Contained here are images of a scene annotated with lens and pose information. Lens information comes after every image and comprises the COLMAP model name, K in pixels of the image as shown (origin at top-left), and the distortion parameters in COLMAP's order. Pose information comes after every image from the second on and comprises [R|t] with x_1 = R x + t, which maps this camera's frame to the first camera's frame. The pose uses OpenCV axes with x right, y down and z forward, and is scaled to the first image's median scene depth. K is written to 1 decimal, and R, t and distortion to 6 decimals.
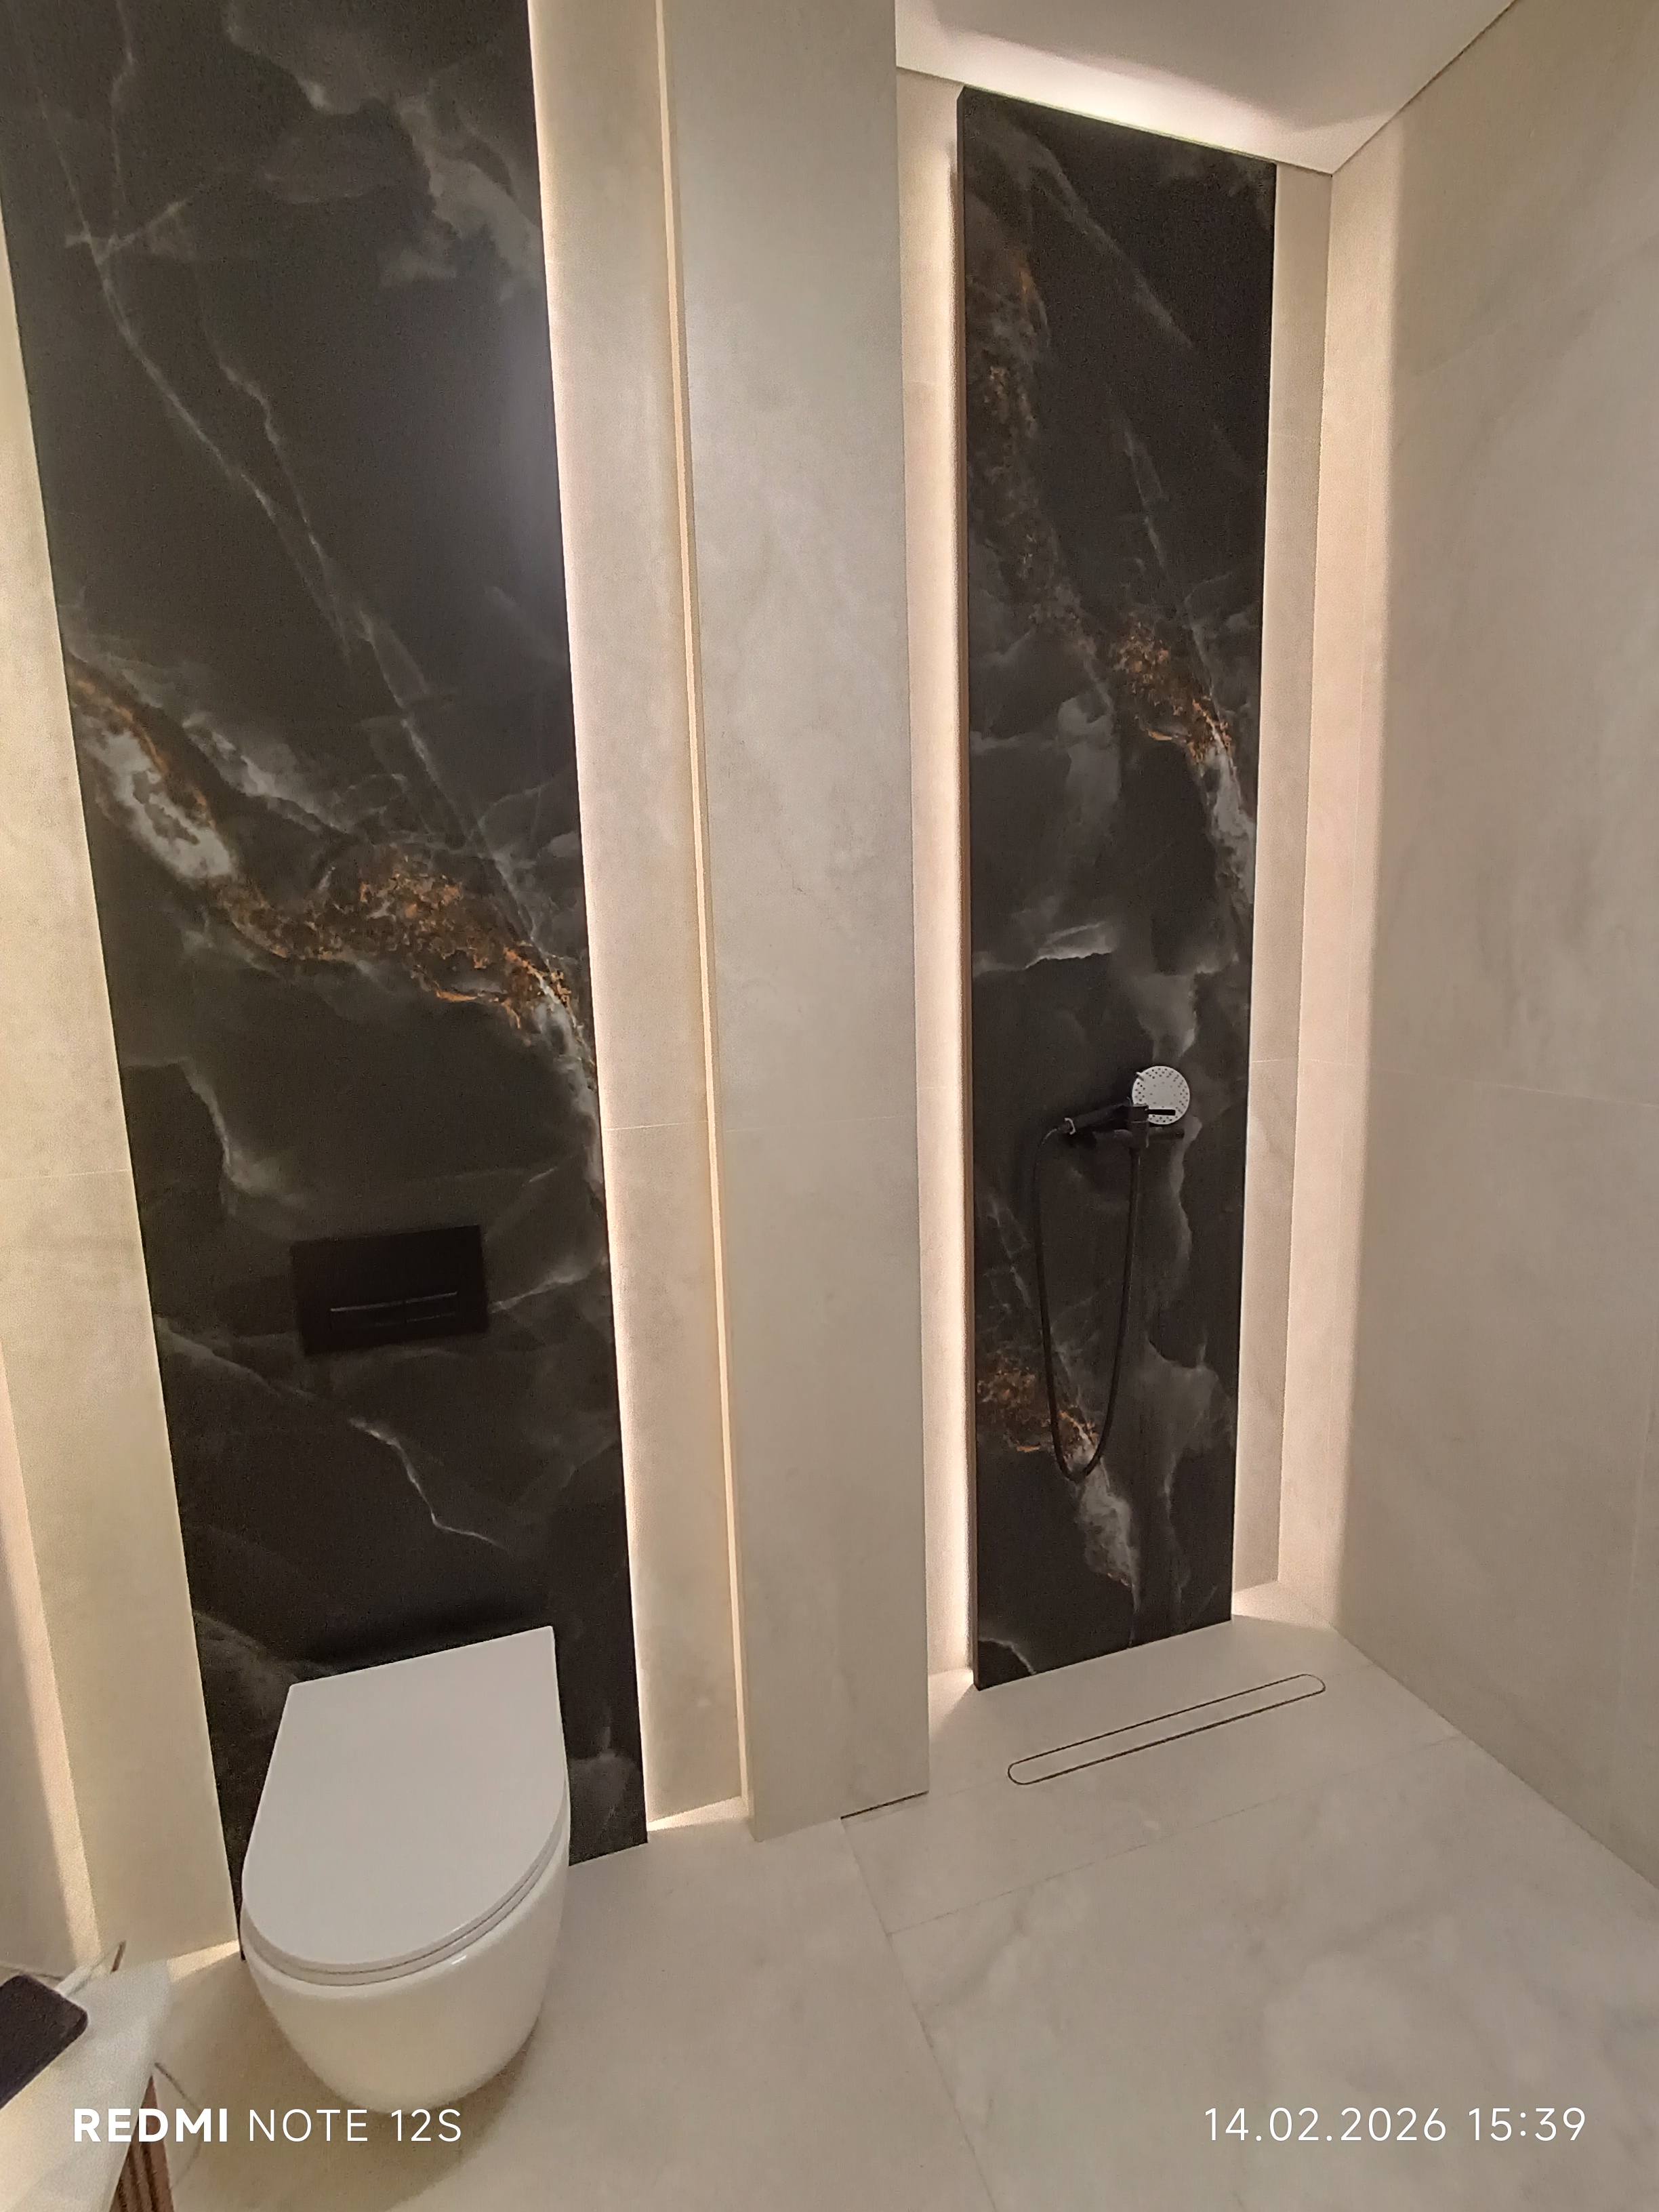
lens RADIAL K [[999.4, 0, 817.6], [0, 999.4, 1104.2], [0, 0, 1]] dist [-0.002521, -0.001314]
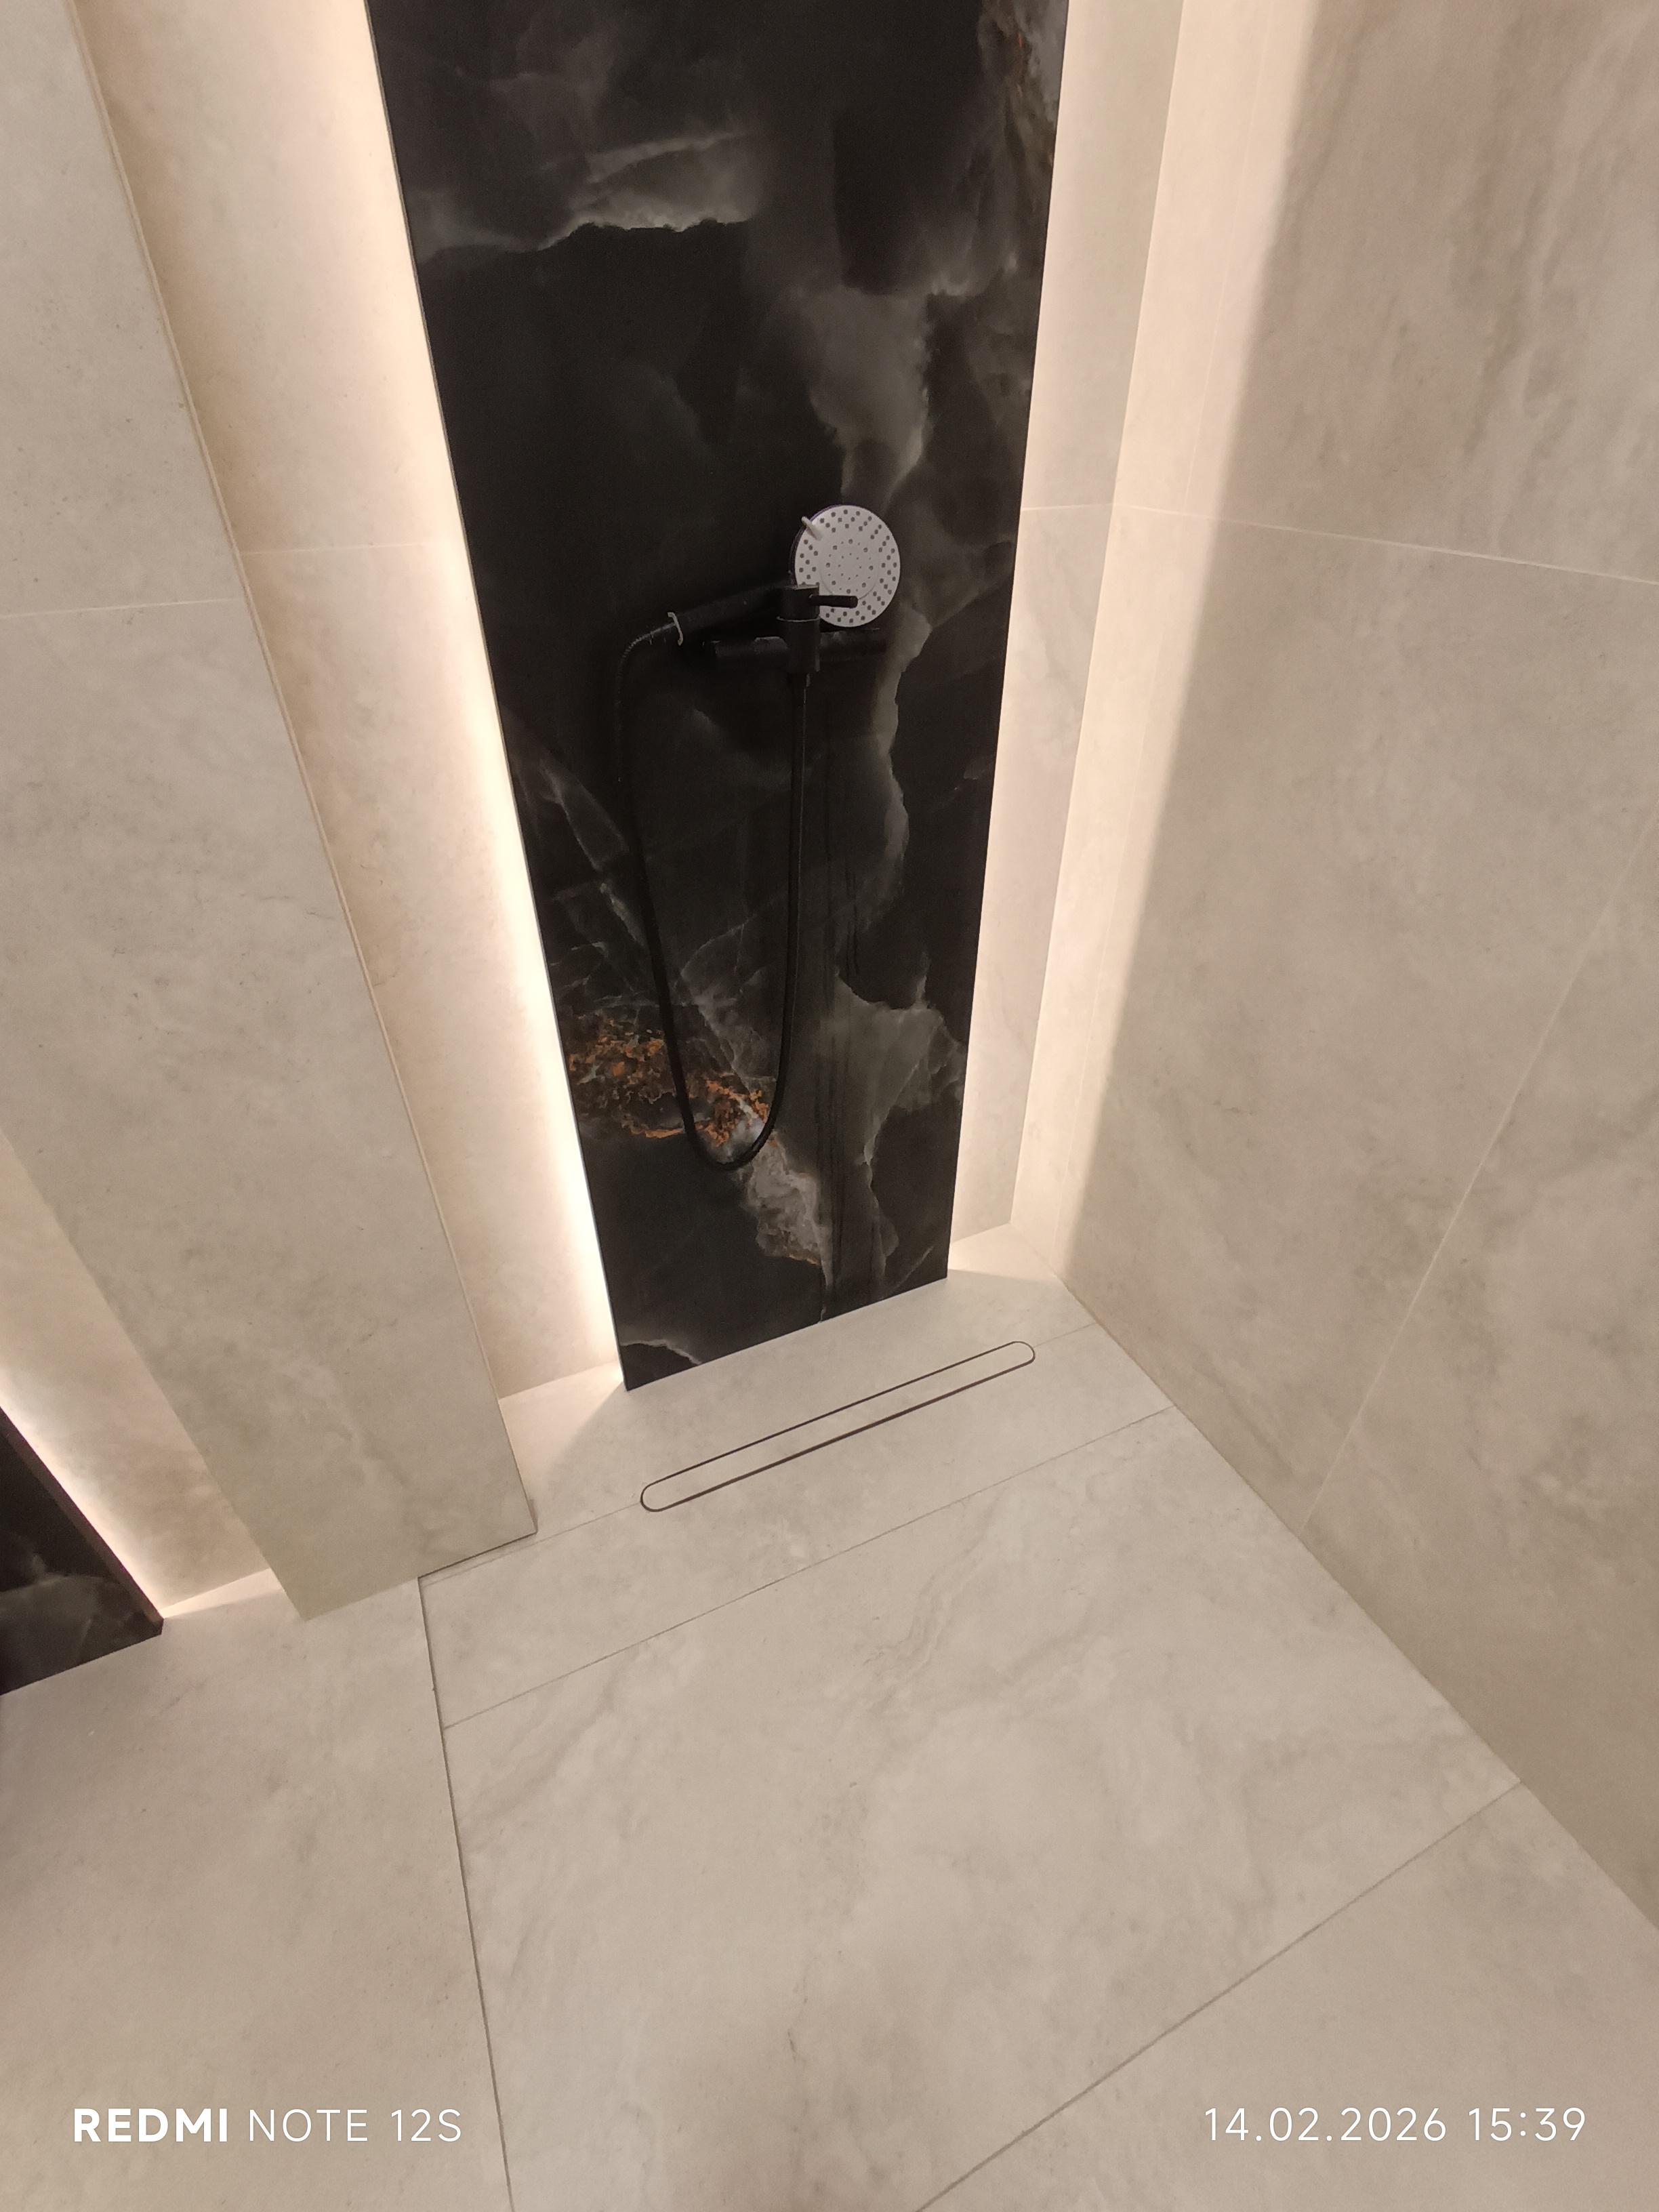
lens RADIAL K [[999.4, 0, 817.6], [0, 999.4, 1104.2], [0, 0, 1]] dist [-0.002521, -0.001314]
pose [[0.991502, -0.050116, 0.120054, 0.238566], [-0.009731, 0.891665, 0.452591, 0.005794], [-0.129731, -0.449913, 0.883600, 0.375382]]
